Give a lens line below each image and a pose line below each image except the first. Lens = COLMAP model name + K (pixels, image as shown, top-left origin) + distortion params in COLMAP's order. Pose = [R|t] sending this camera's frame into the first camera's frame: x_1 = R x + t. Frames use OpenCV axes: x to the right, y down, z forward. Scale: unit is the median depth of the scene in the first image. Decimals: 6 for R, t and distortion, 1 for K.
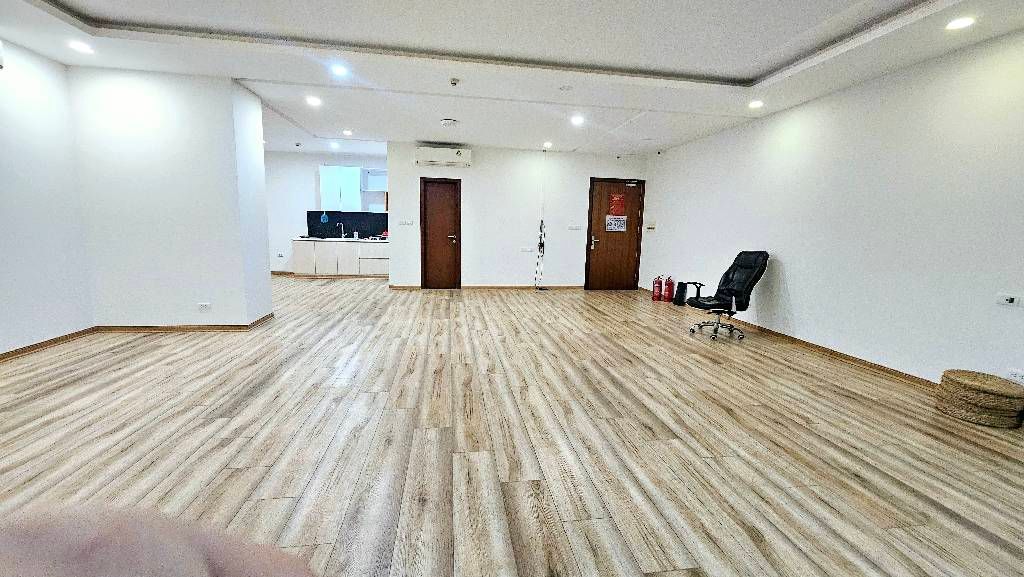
lens RADIAL K [[411.8, 0, 512.2], [0, 411.8, 283.7], [0, 0, 1]] dist [0.000532, 0.000032]
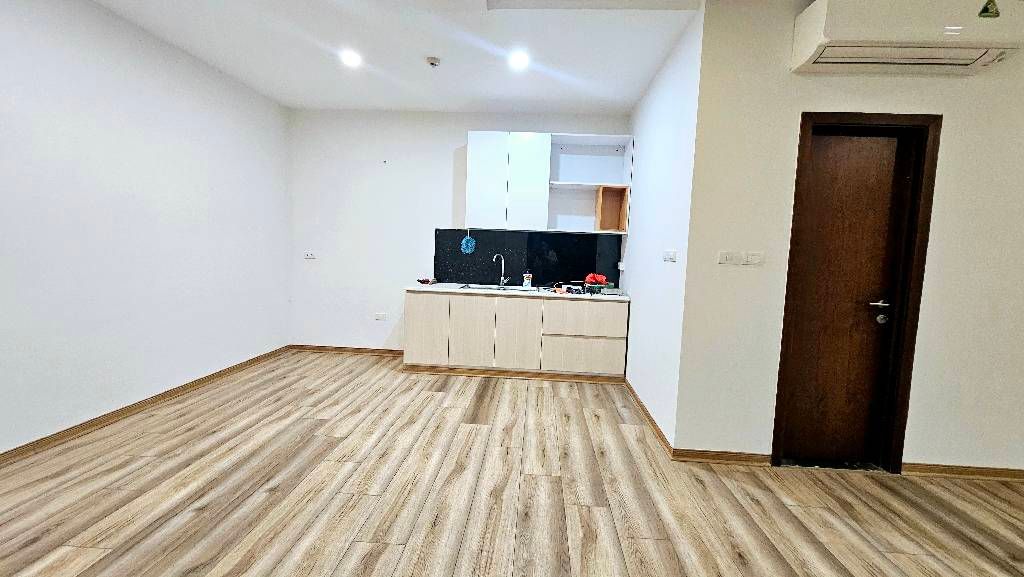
lens RADIAL K [[411.8, 0, 513.8], [0, 411.8, 290.3], [0, 0, 1]] dist [0.000532, 0.000032]
pose [[0.979237, 0.029348, -0.200582, -0.311213], [-0.040878, 0.997726, -0.053584, -0.083556], [0.198554, 0.060671, 0.978210, 0.556012]]
